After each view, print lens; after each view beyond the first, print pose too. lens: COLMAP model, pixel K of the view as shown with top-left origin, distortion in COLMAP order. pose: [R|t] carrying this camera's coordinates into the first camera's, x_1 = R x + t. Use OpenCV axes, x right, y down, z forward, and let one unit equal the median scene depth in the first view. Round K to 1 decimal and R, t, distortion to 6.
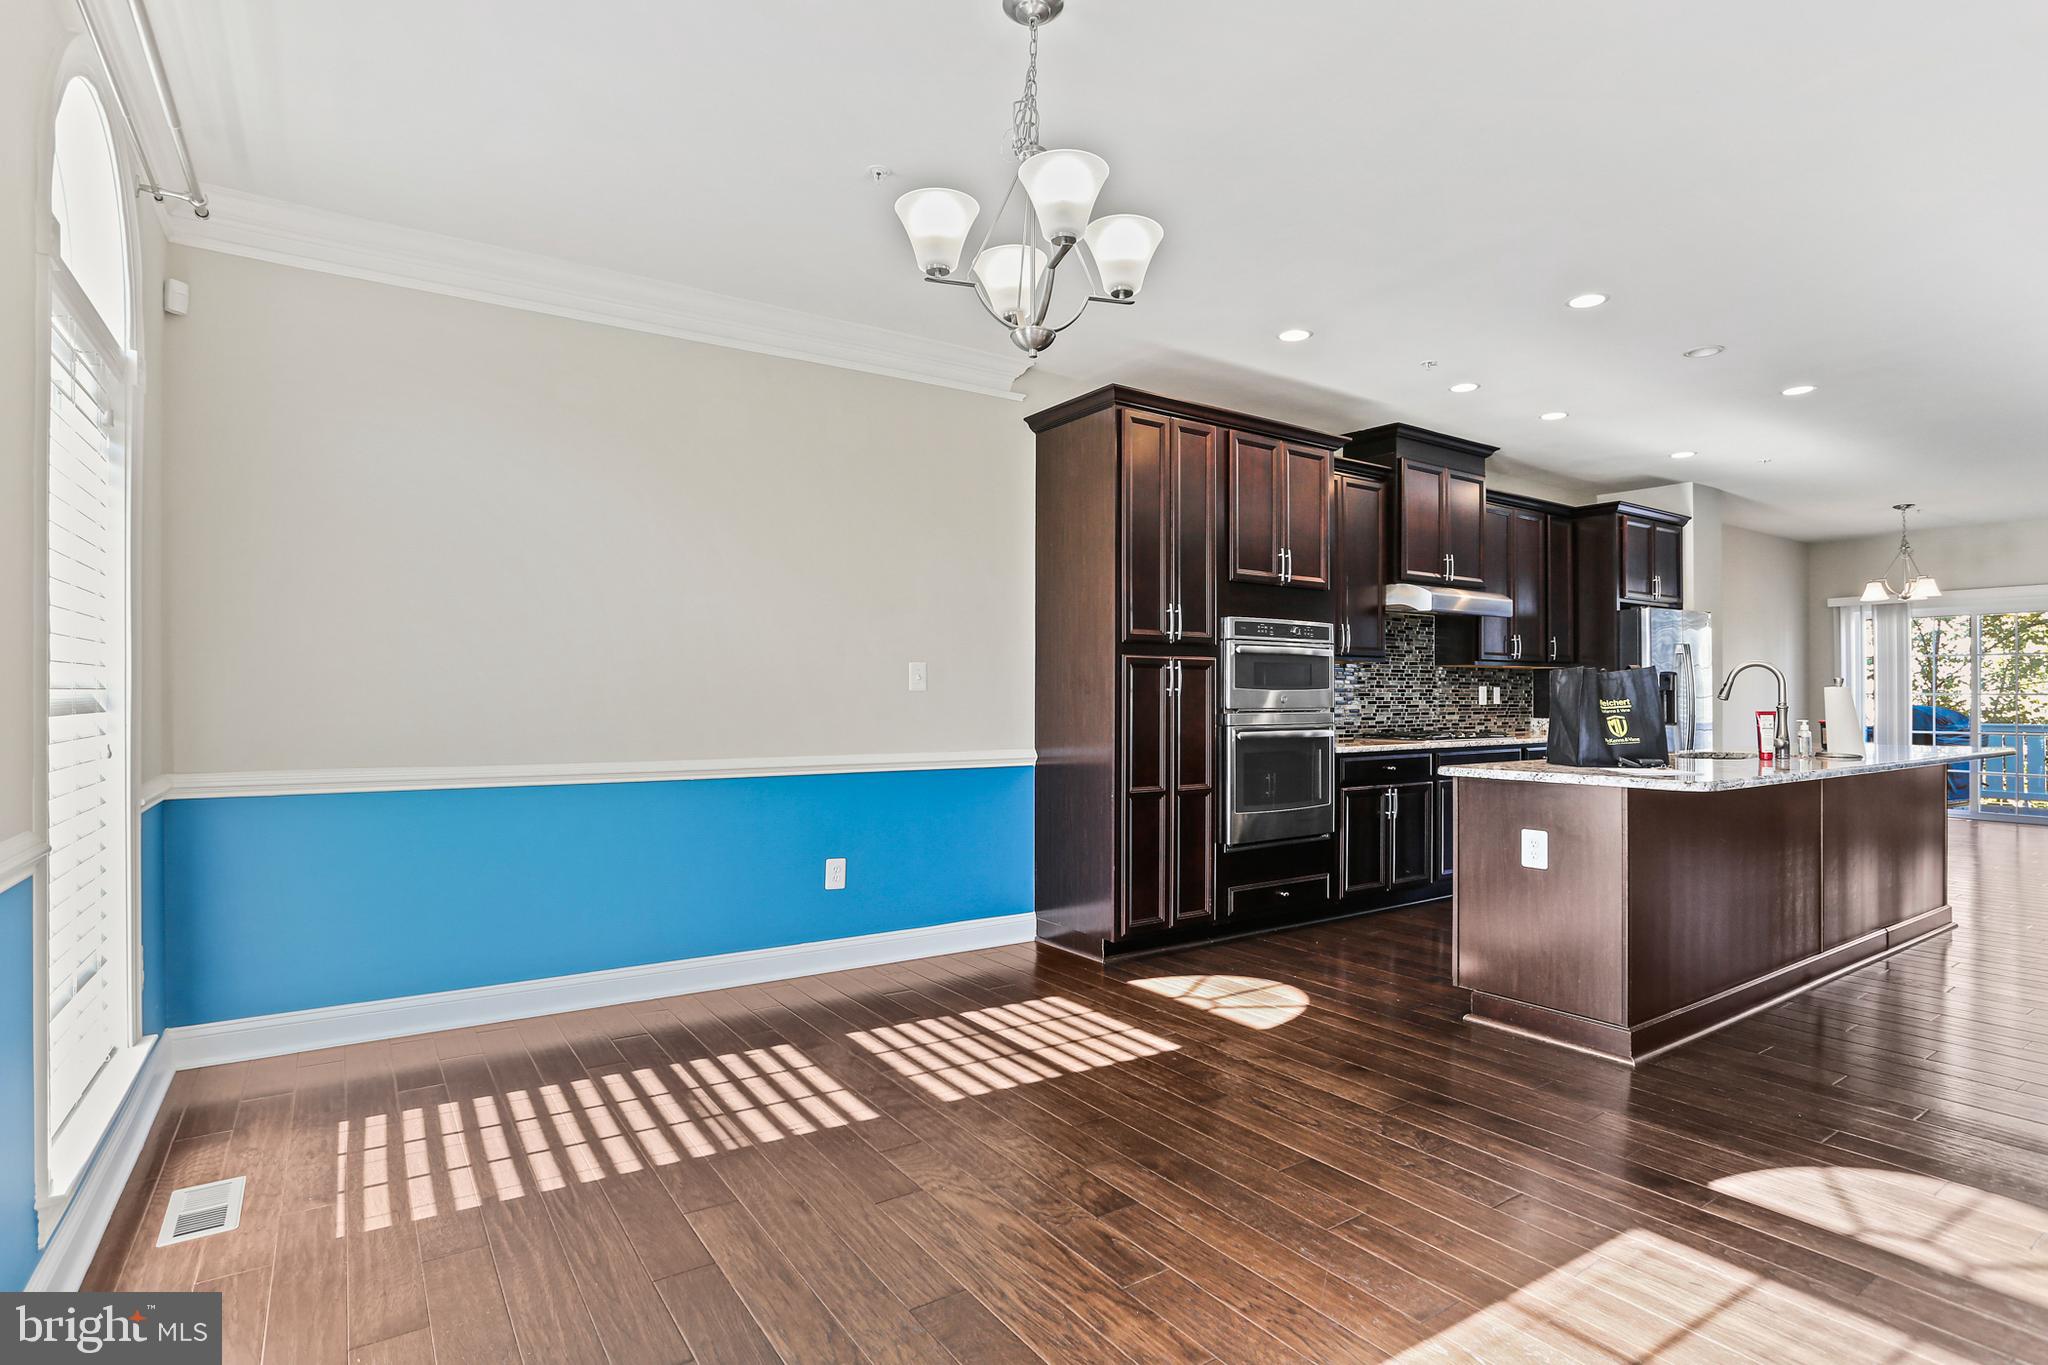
lens RADIAL K [[1046.5, 0, 991.4], [0, 1046.5, 692.8], [0, 0, 1]] dist [-0.085588, 0.049898]
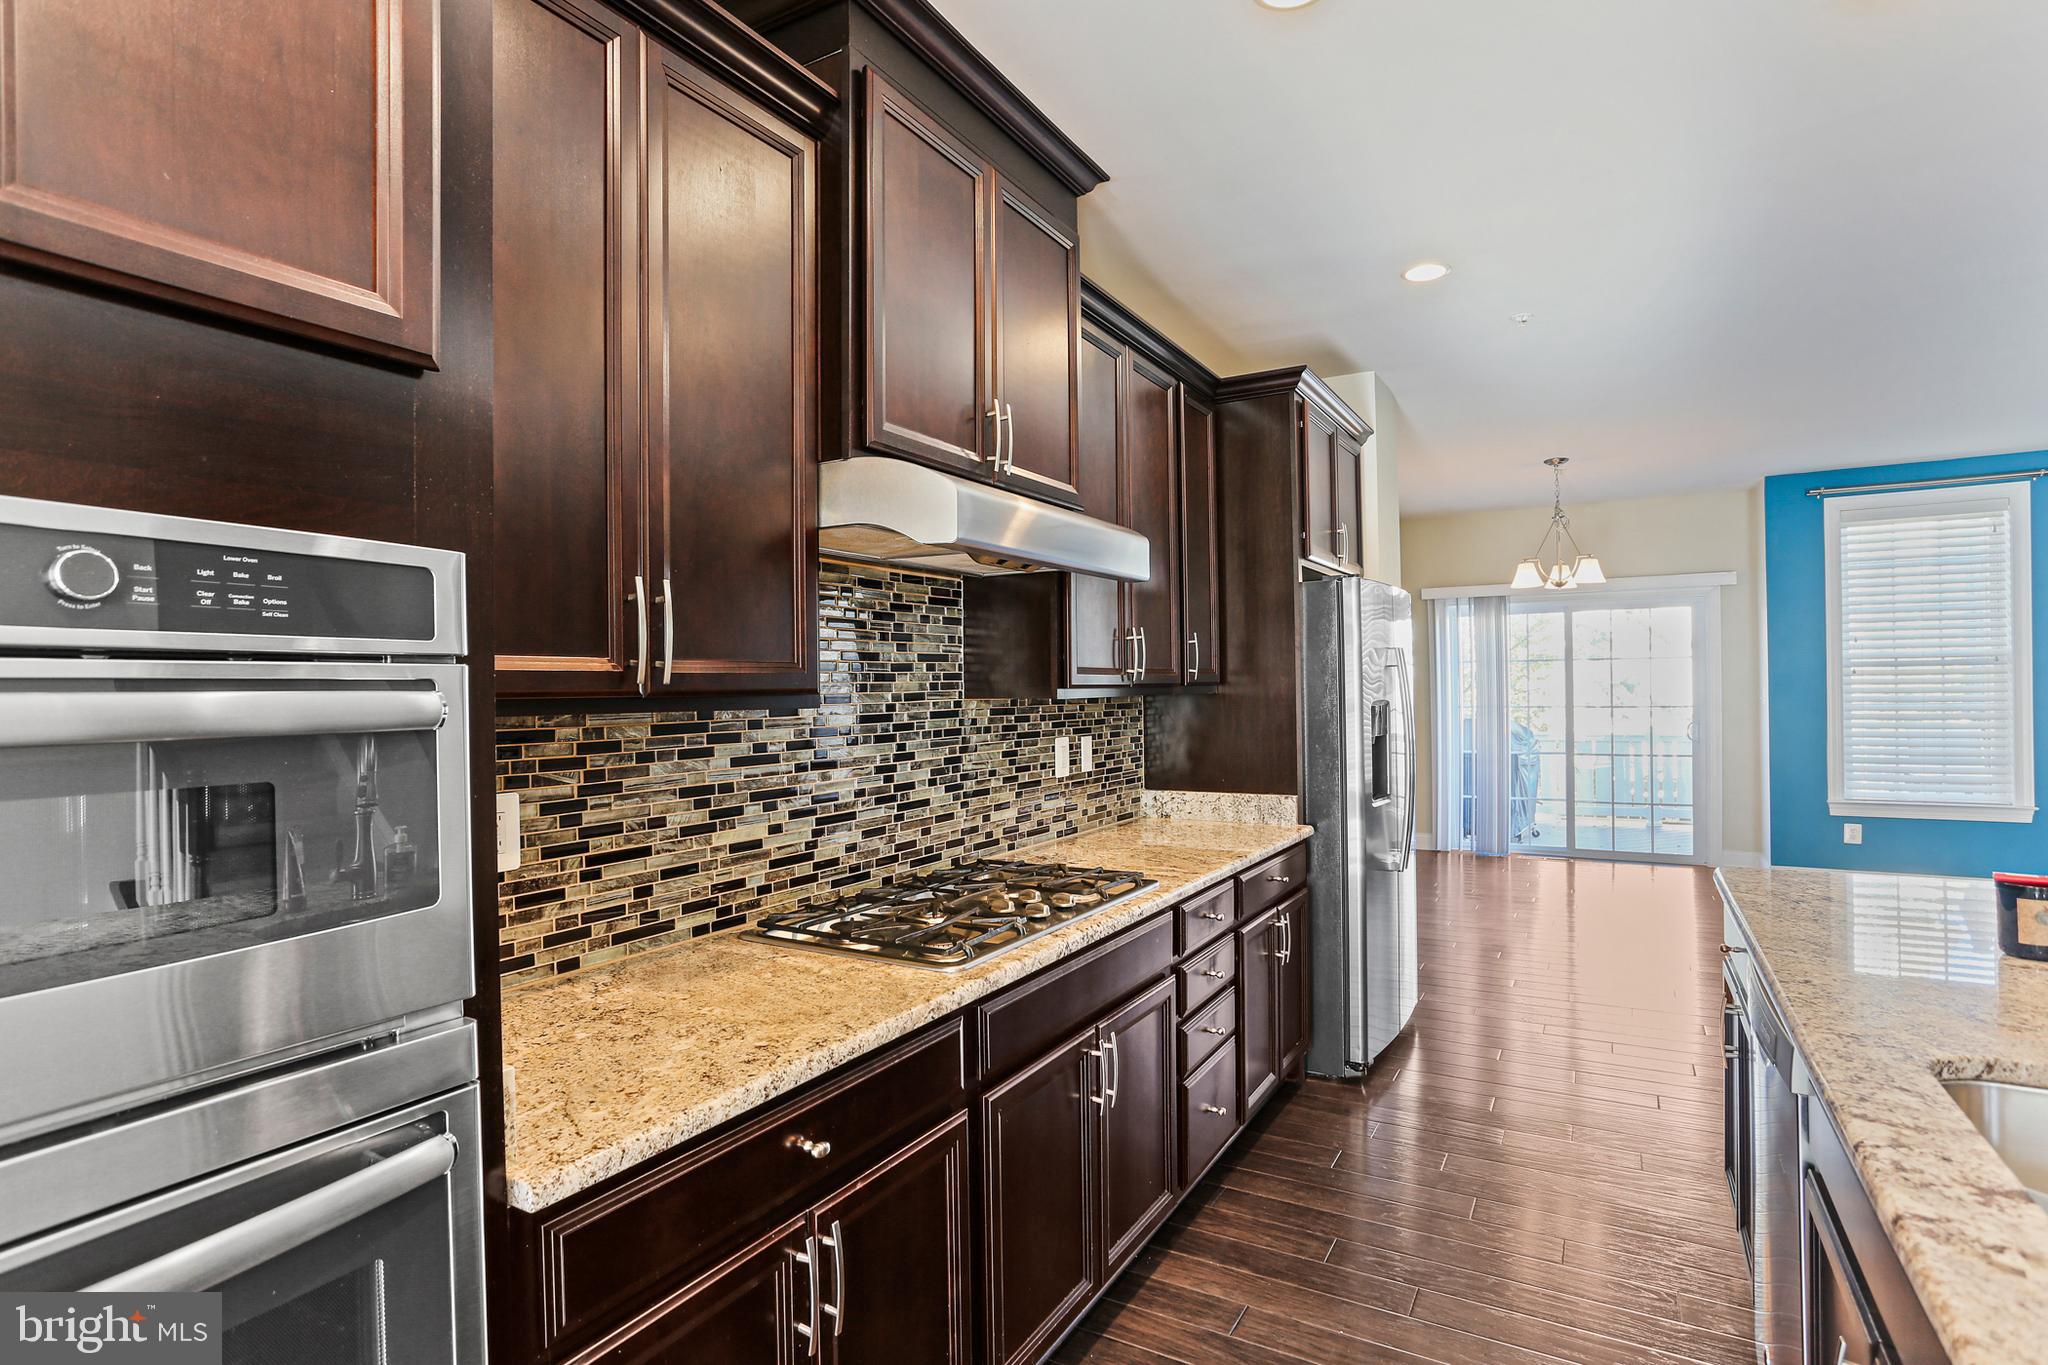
lens RADIAL K [[1048.5, 0, 1013.4], [0, 1048.5, 678.0], [0, 0, 1]] dist [-0.091709, 0.052800]
pose [[0.898231, -0.010342, 0.439402, 0.364153], [0.015109, 0.999859, -0.007353, -0.043914], [-0.439264, 0.013244, 0.898260, 0.850309]]
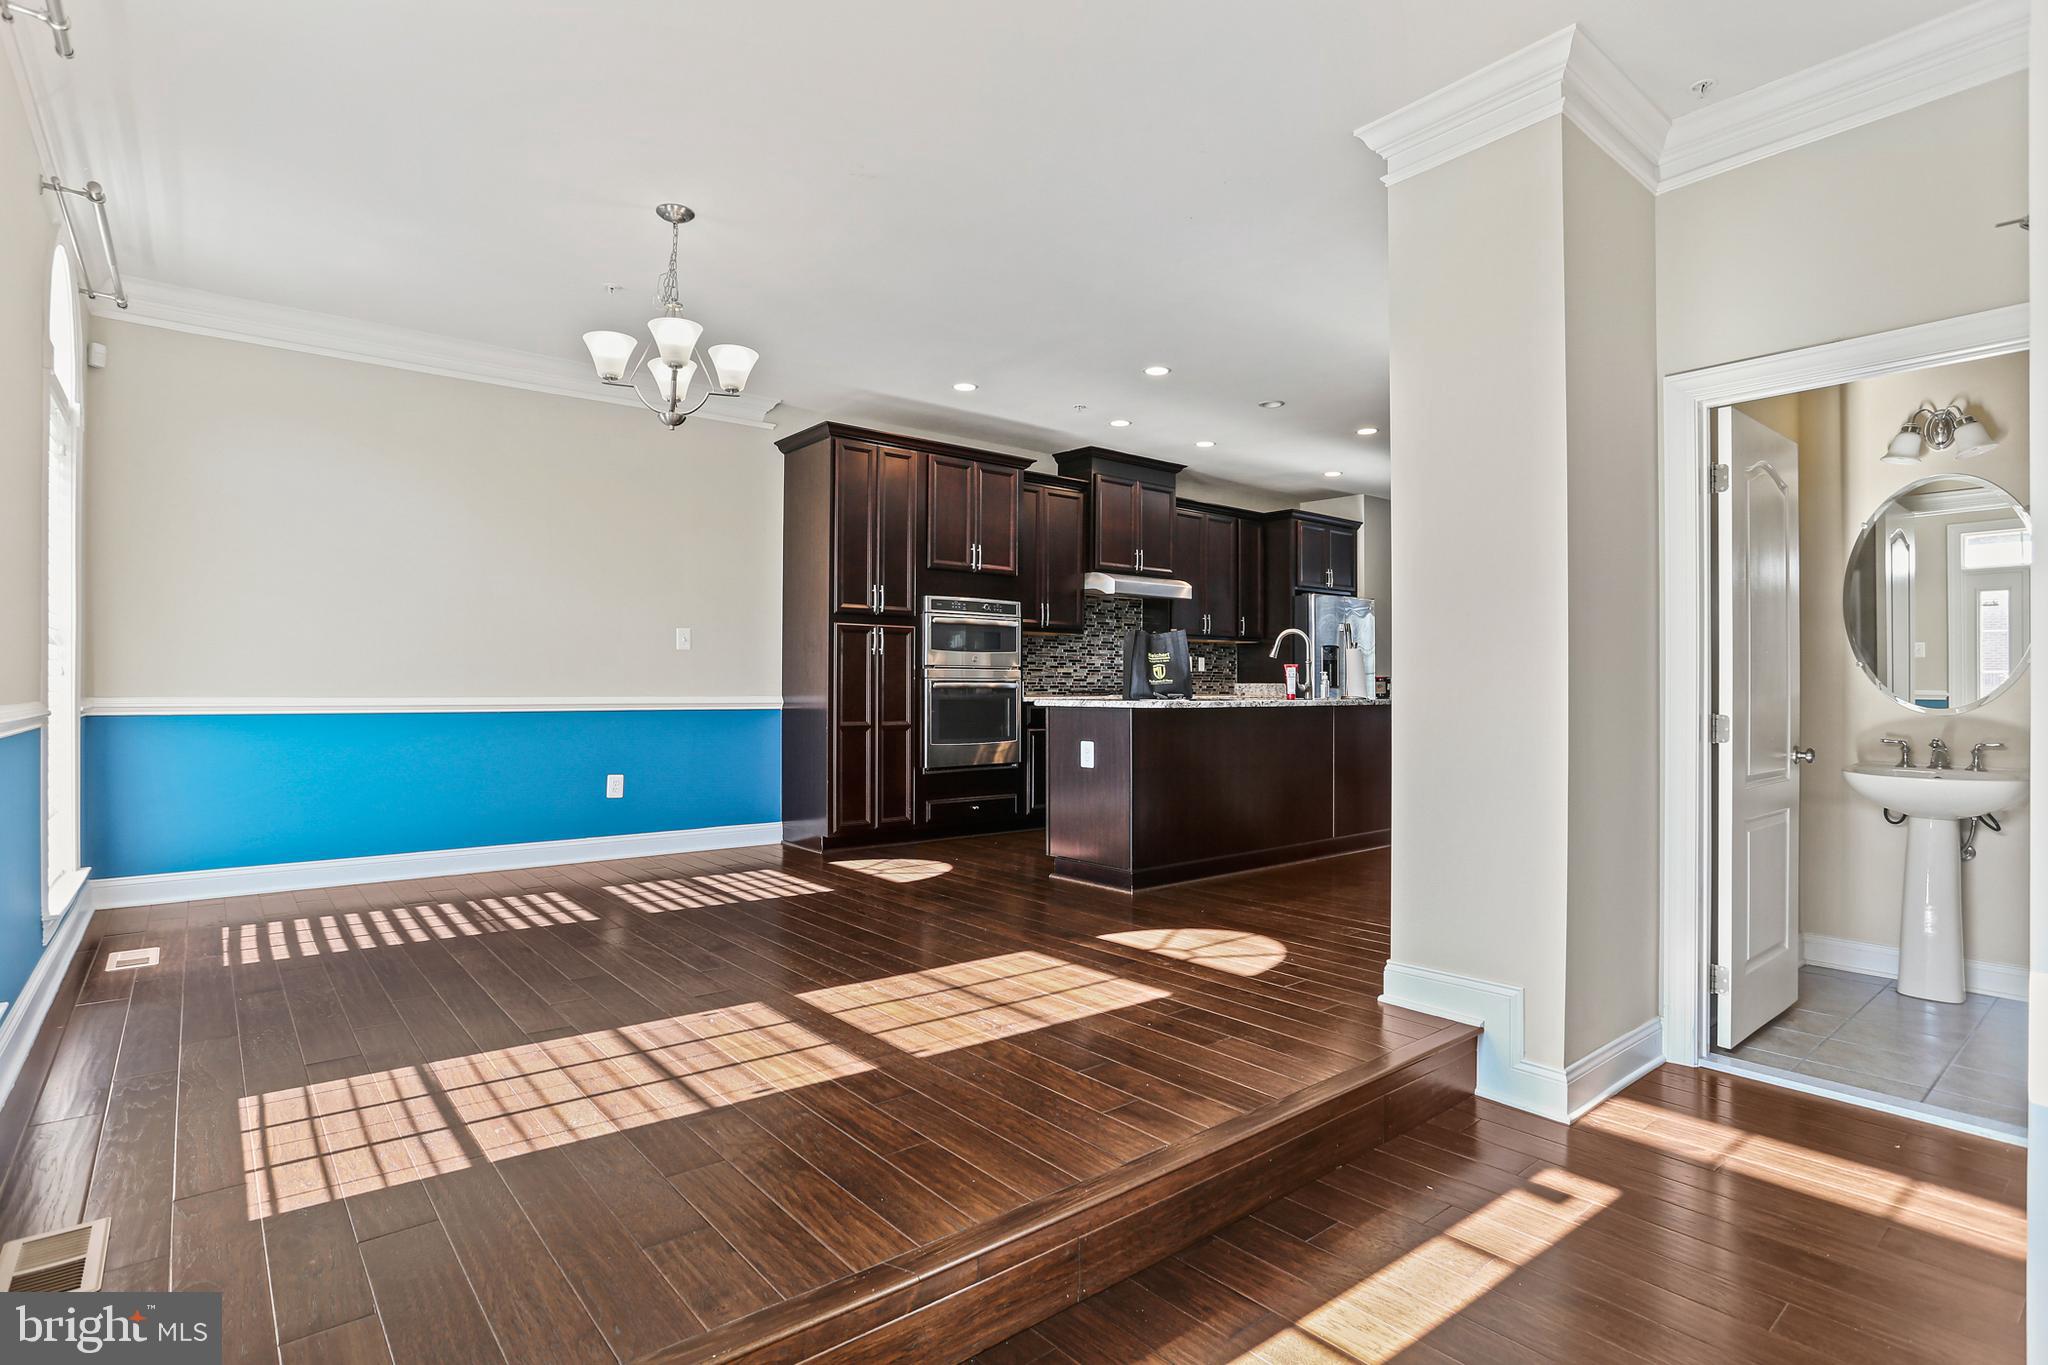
lens RADIAL K [[1048.5, 0, 1013.4], [0, 1048.5, 678.0], [0, 0, 1]] dist [-0.091709, 0.052800]
pose [[0.994042, 0.002473, 0.108966, 0.192091], [-0.002026, 0.999989, -0.004207, 0.037011], [-0.108975, 0.003961, 0.994037, -0.332038]]
